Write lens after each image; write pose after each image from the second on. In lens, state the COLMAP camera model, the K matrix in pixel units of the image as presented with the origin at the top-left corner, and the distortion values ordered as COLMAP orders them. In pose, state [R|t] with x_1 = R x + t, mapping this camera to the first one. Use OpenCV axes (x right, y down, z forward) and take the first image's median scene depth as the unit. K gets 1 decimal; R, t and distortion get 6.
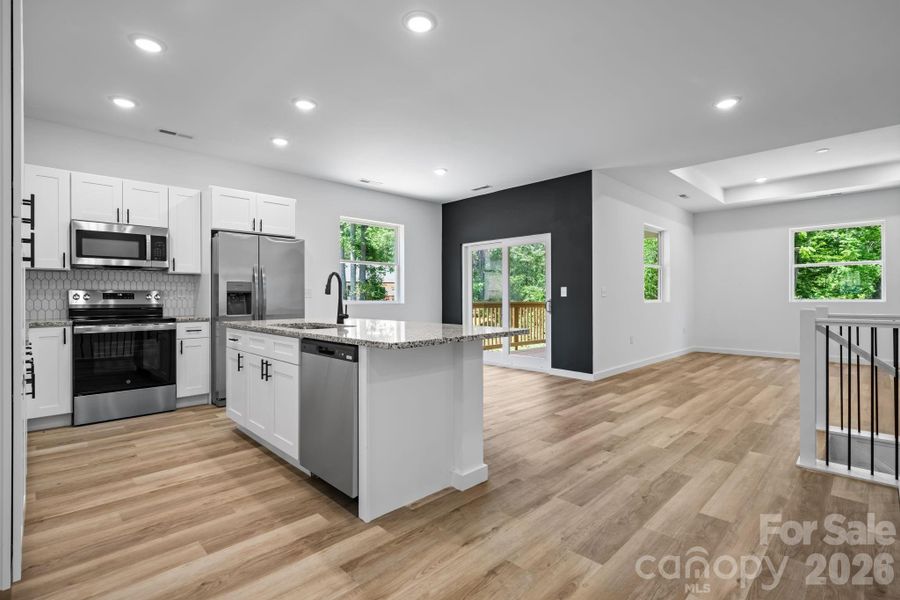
lens RADIAL K [[419.0, 0, 450.0], [0, 419.0, 300.0], [0, 0, 1]] dist [0.000328, 0.000086]
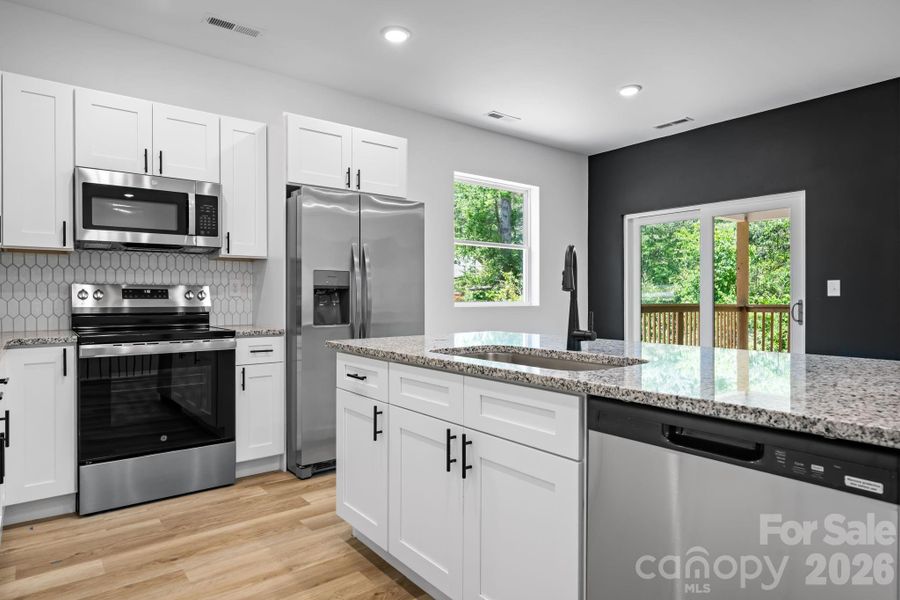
lens RADIAL K [[515.6, 0, 450.0], [0, 515.6, 300.0], [0, 0, 1]] dist [0.002480, -0.001056]
pose [[0.994457, 0.002981, -0.105103, -0.265126], [-0.002826, 0.999995, 0.001622, -0.002766], [0.105107, -0.001316, 0.994460, 0.291461]]
